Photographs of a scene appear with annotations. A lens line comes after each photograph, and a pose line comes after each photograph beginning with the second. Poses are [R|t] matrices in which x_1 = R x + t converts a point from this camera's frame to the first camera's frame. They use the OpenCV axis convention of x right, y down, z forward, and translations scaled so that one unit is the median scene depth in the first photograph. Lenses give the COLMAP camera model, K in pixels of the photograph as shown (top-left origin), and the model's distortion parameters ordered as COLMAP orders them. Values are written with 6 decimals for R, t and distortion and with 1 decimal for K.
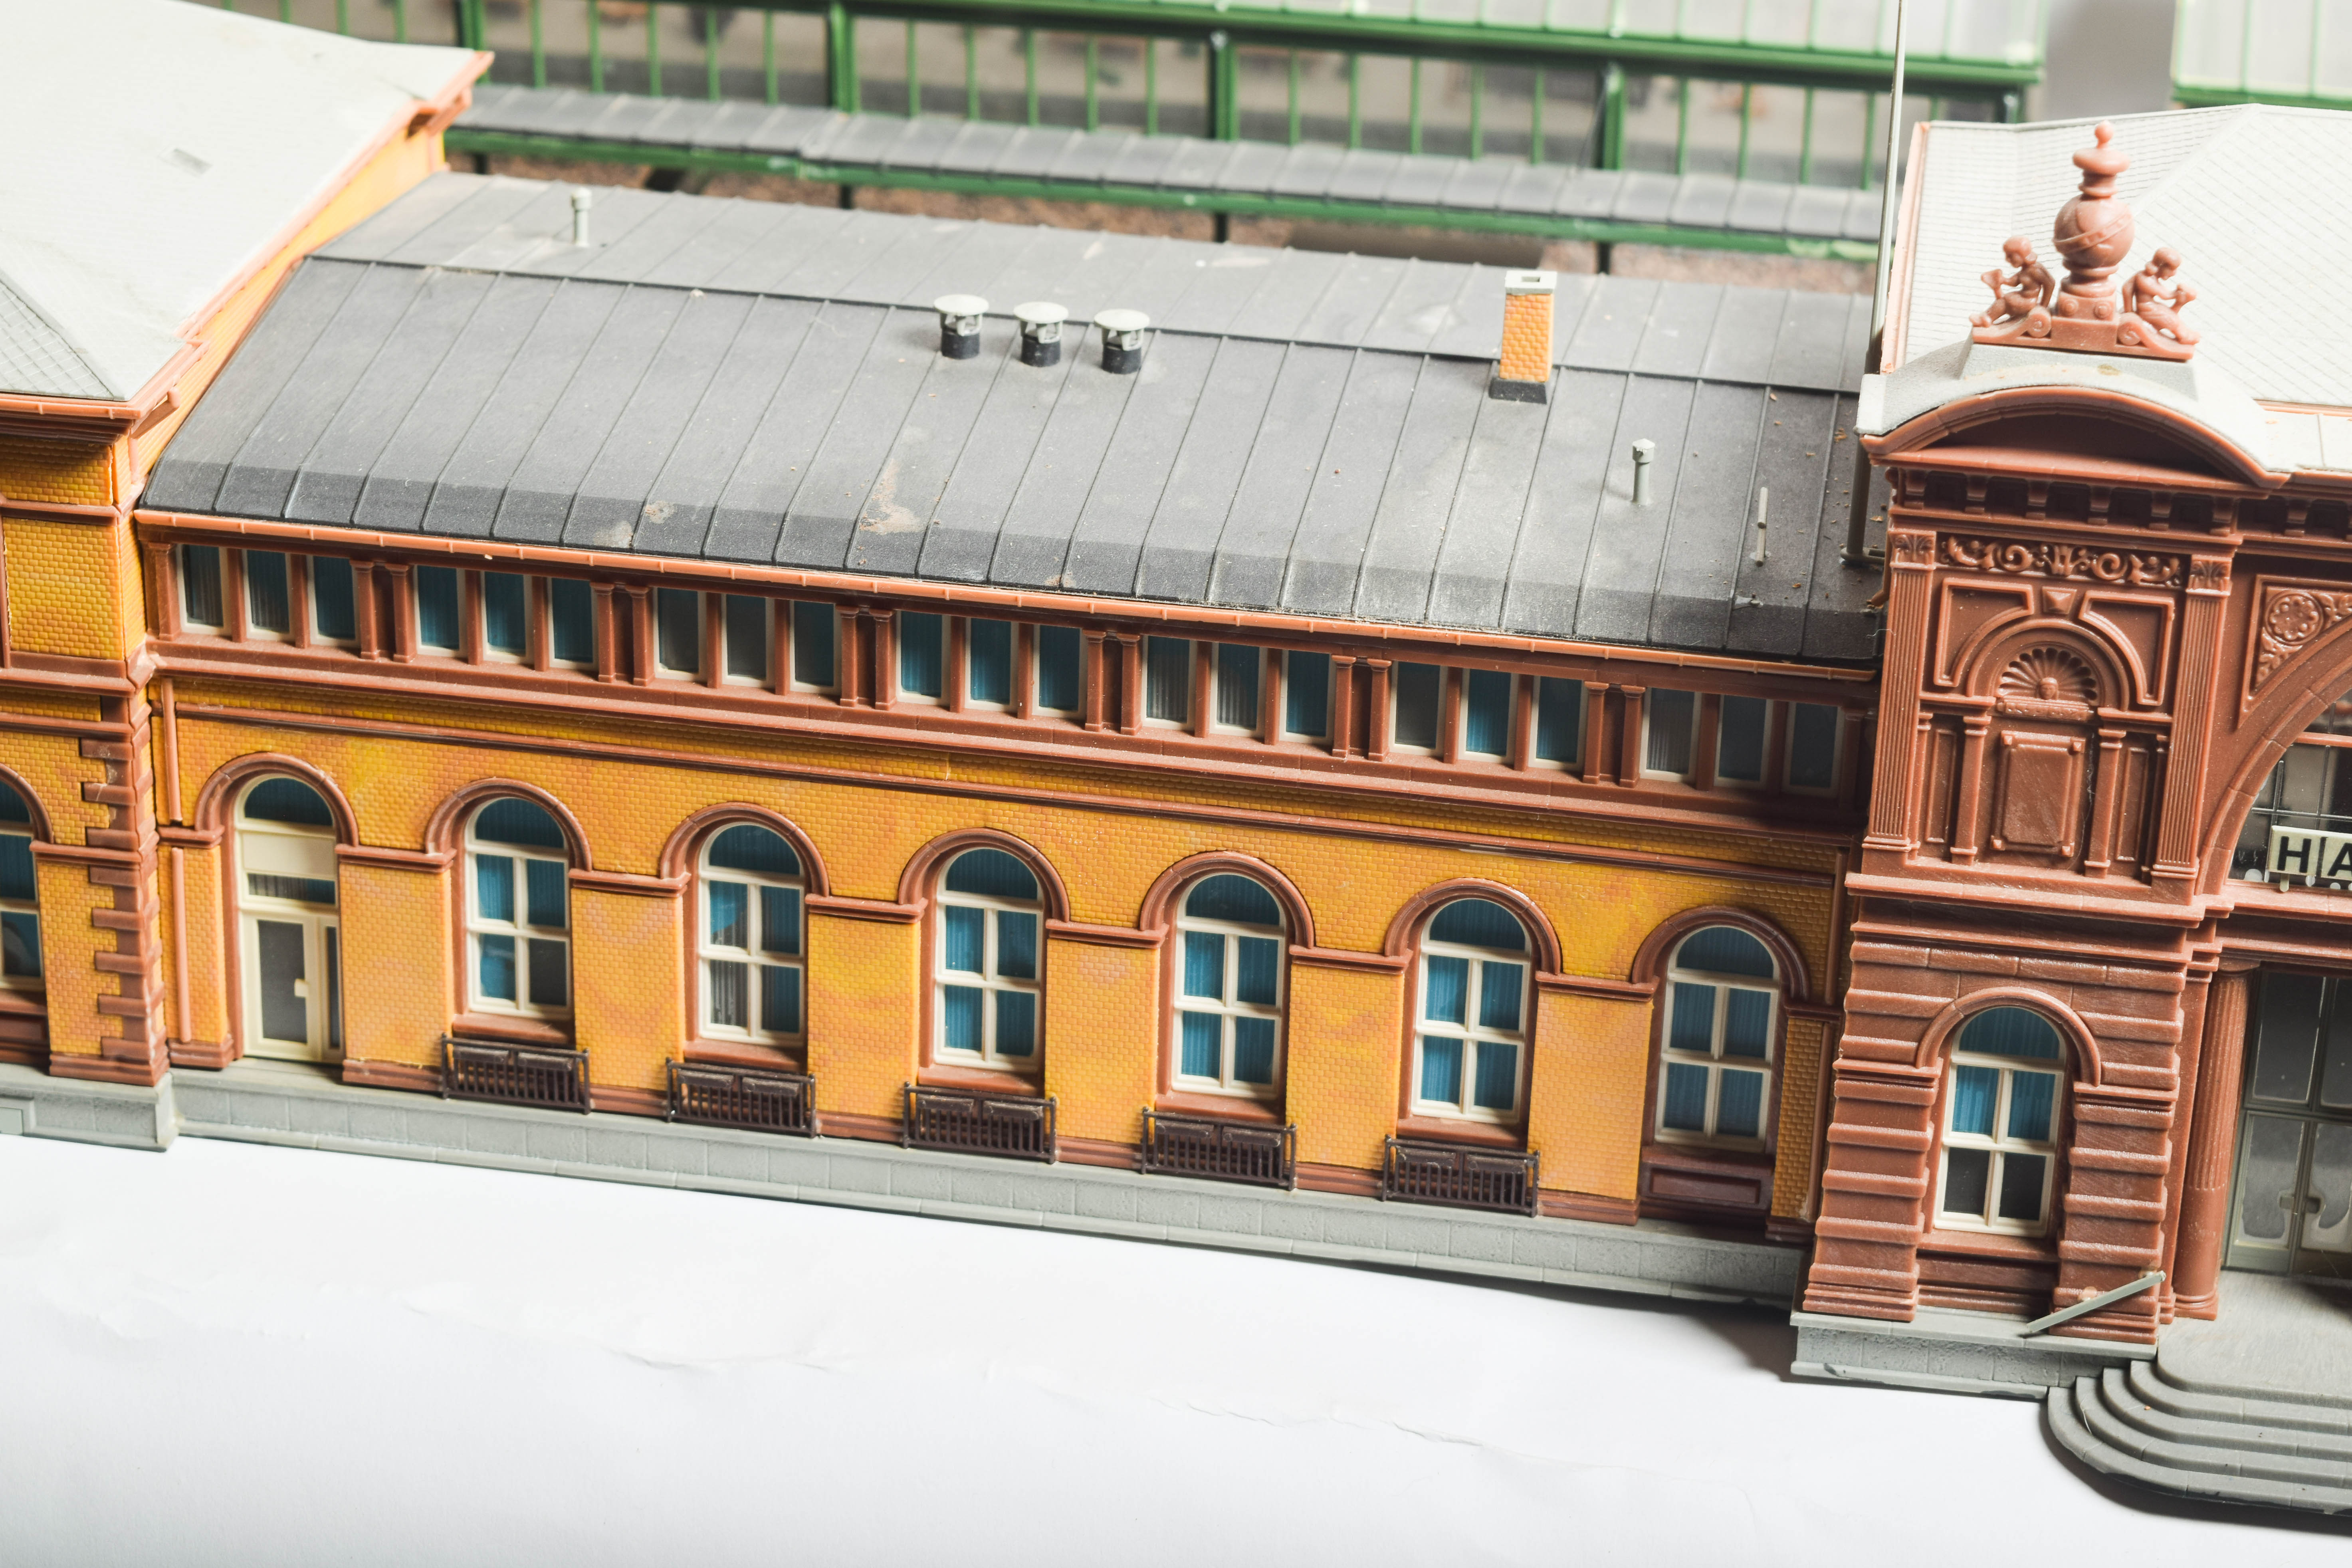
lens RADIAL K [[5410.7, 0, 1176.0], [0, 5410.7, 784.0], [0, 0, 1]] dist [-0.066169, 0.130053]
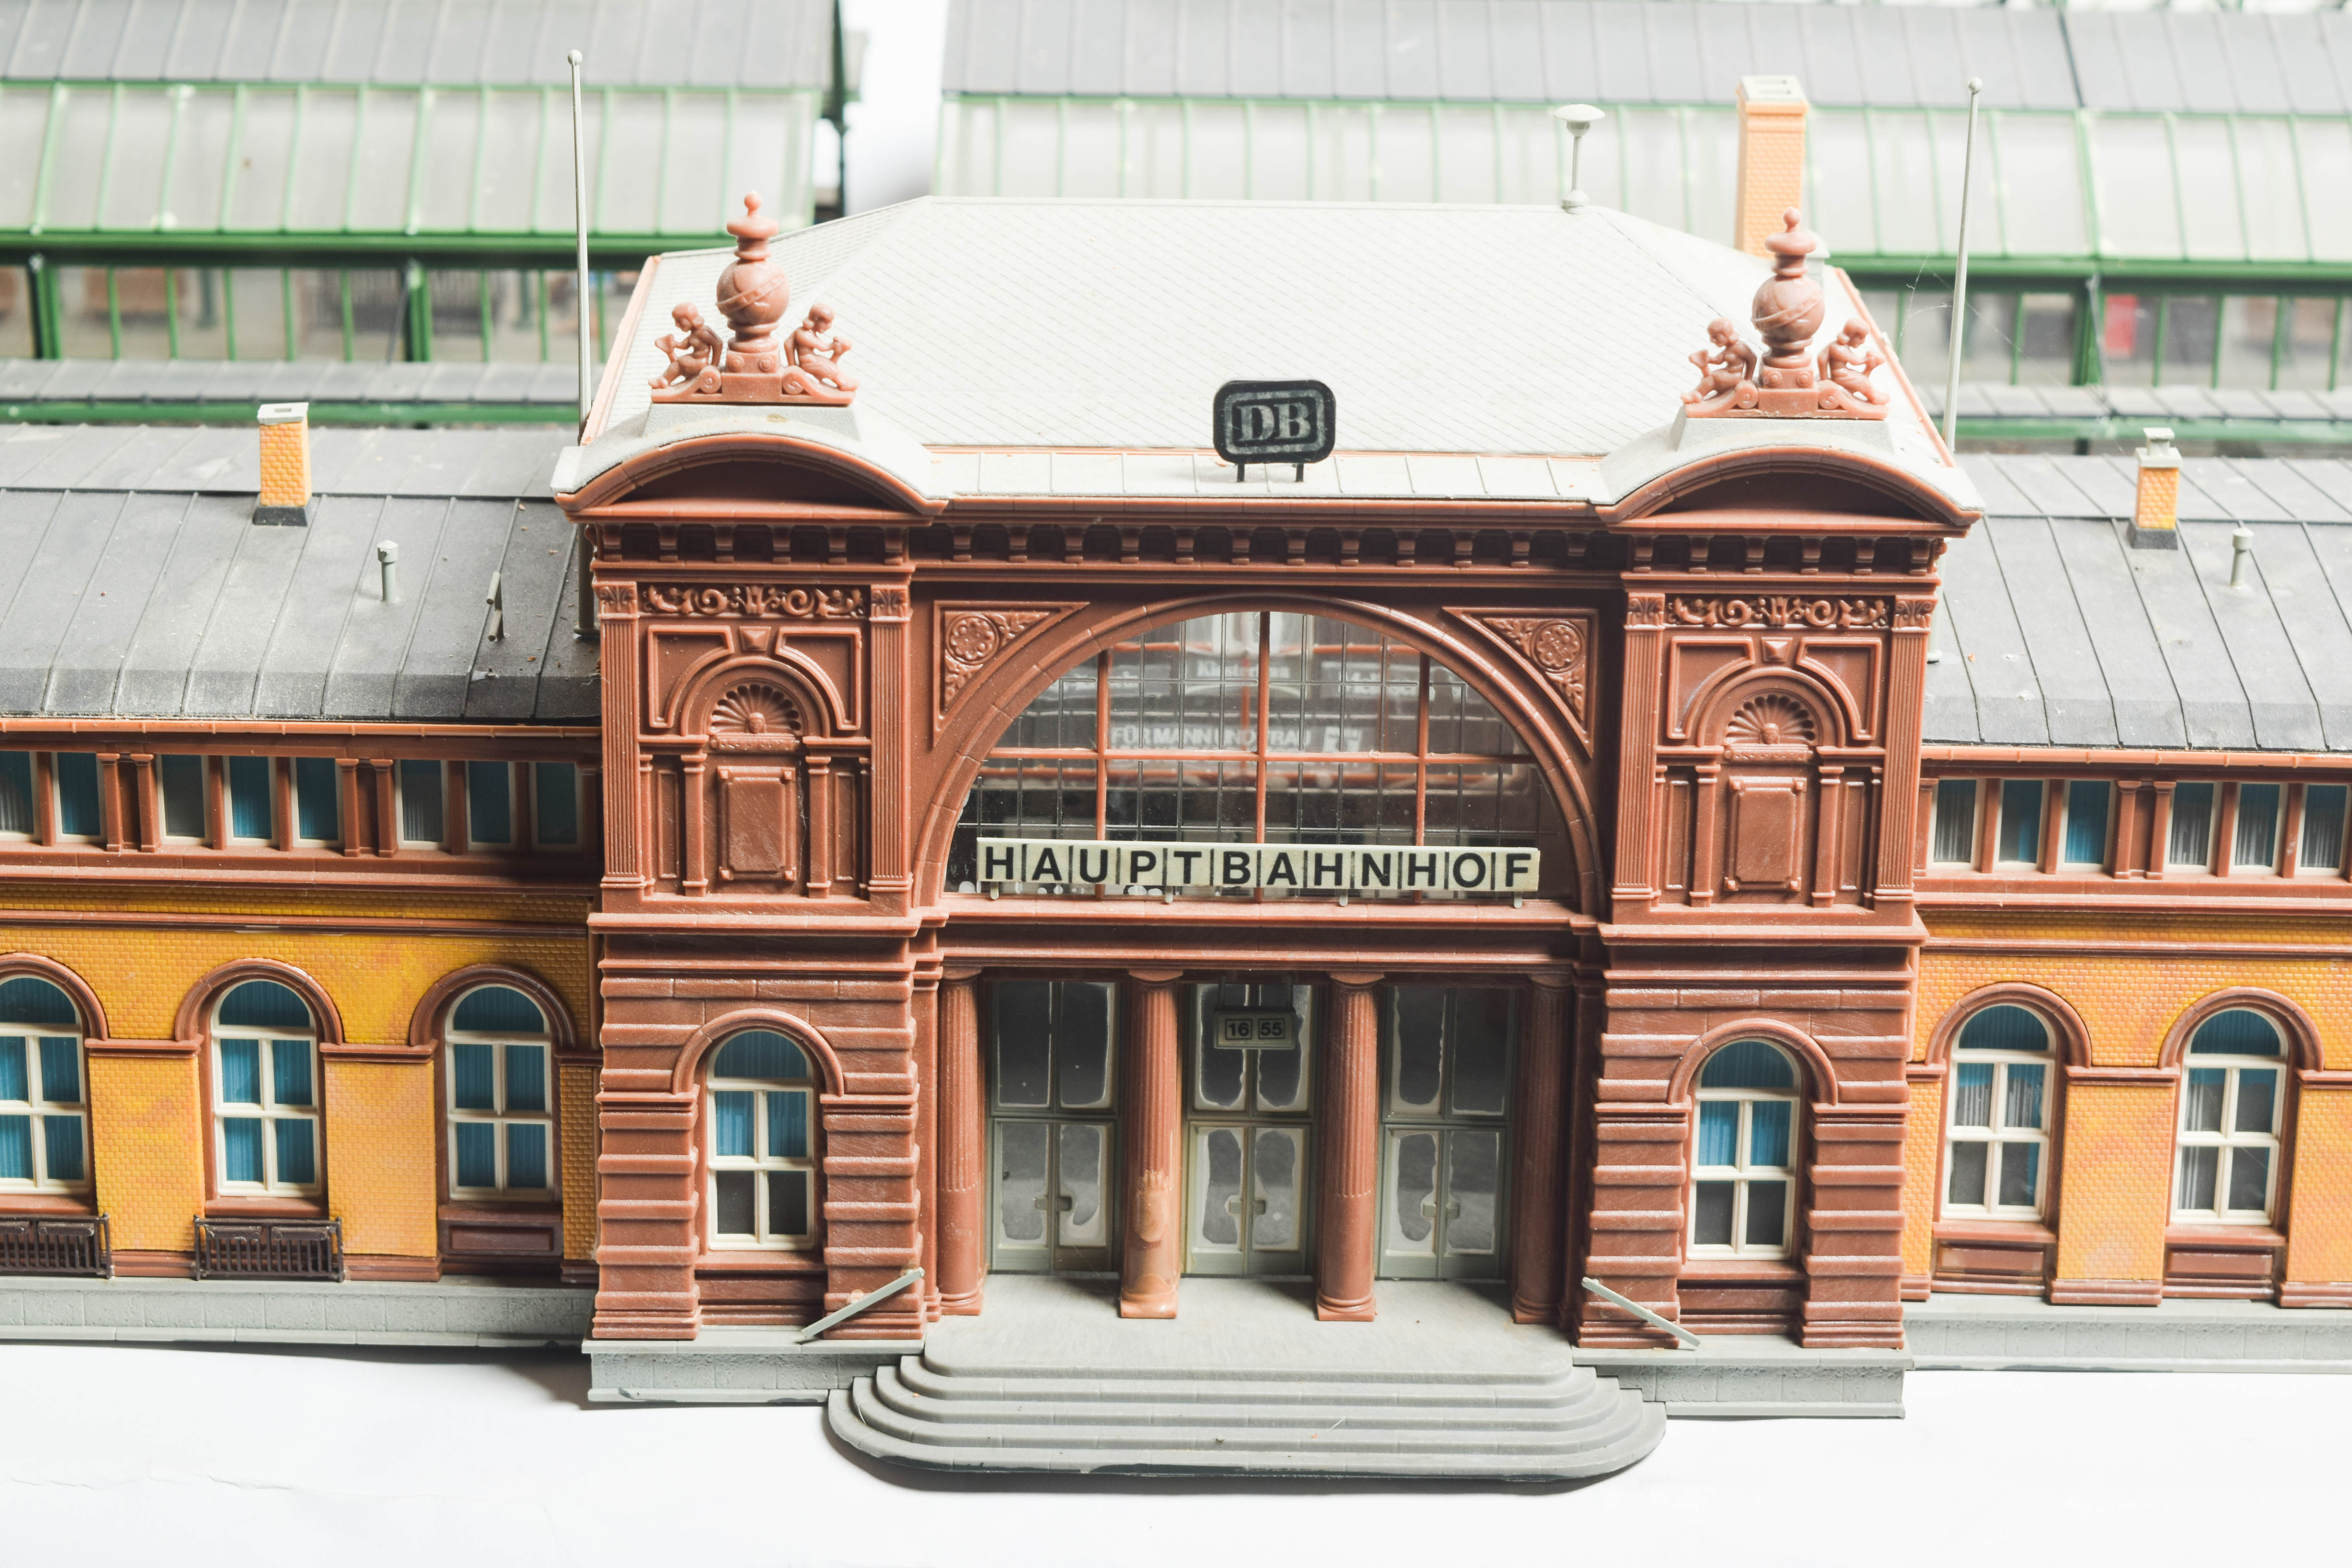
lens RADIAL K [[5410.7, 0, 1176.0], [0, 5410.7, 784.0], [0, 0, 1]] dist [-0.066169, 0.130053]
pose [[0.984551, -0.071363, 0.159895, 0.066120], [0.084234, 0.993604, -0.075209, 0.077954], [-0.153506, 0.087516, 0.984265, -0.072049]]
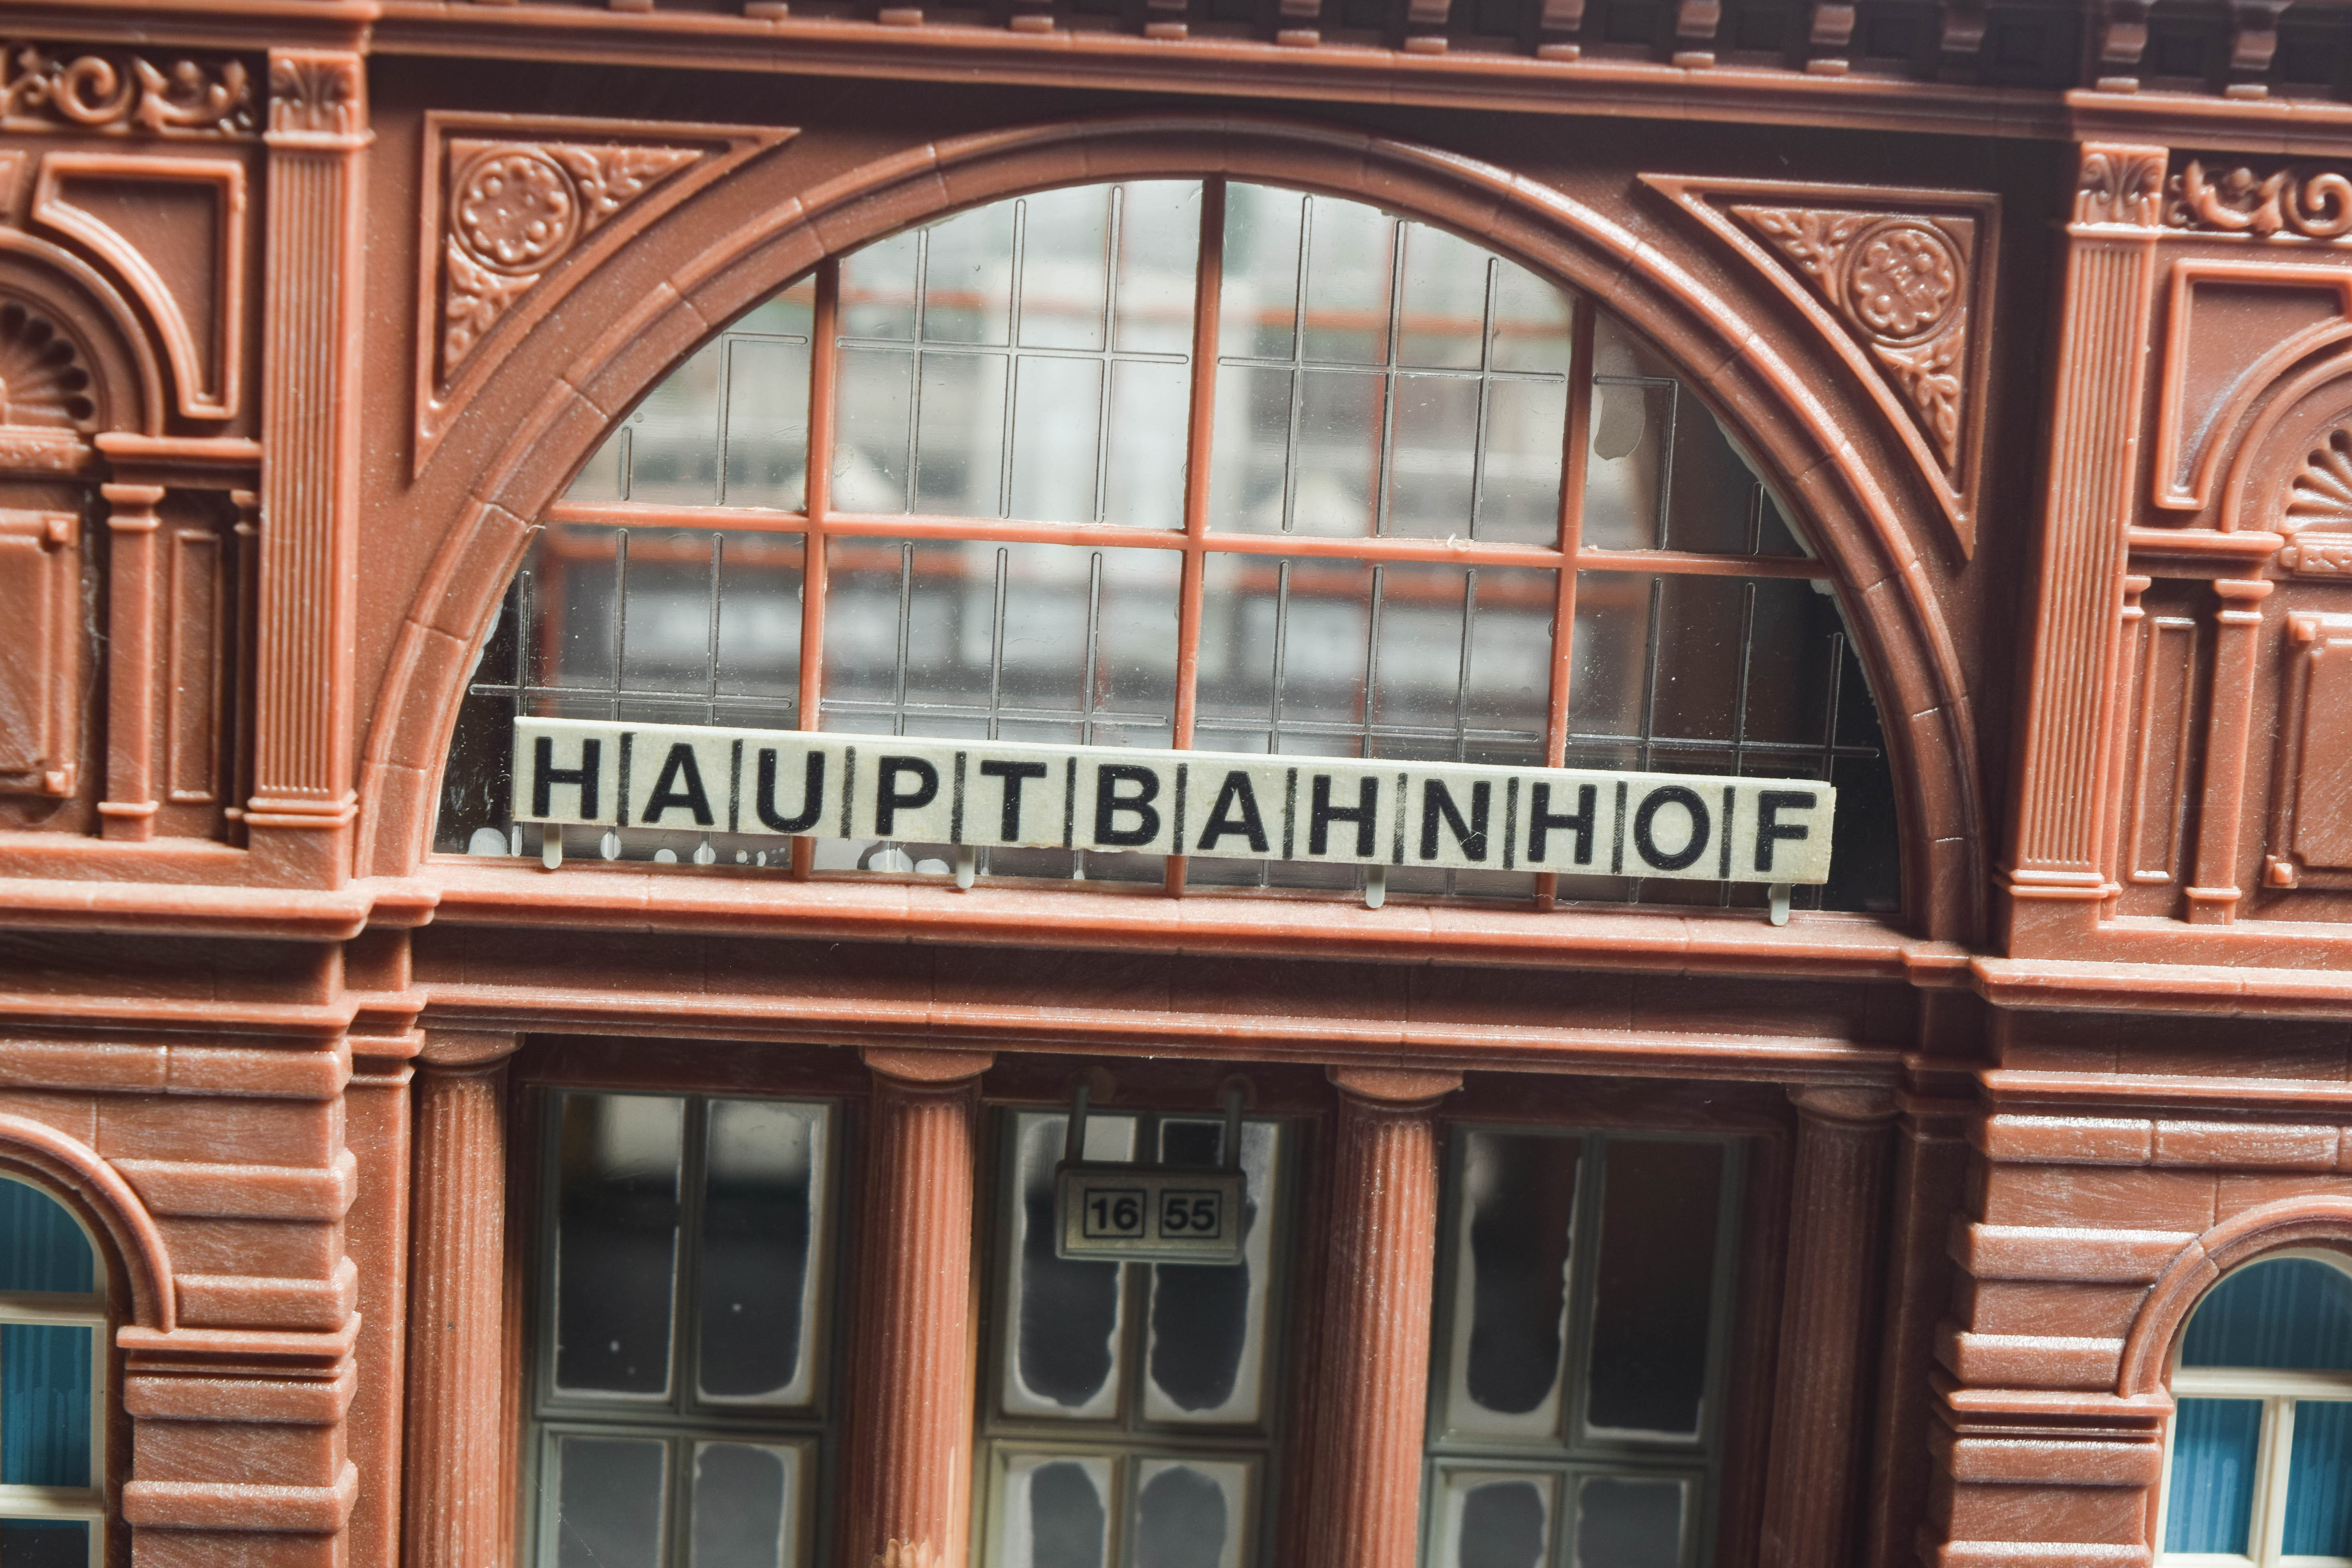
lens RADIAL K [[5410.7, 0, 1176.0], [0, 5410.7, 784.0], [0, 0, 1]] dist [-0.066169, 0.130053]
pose [[0.974405, -0.023393, 0.223581, 0.147579], [0.068757, 0.977921, -0.197338, 0.101983], [-0.214028, 0.207660, 0.954499, 0.525818]]
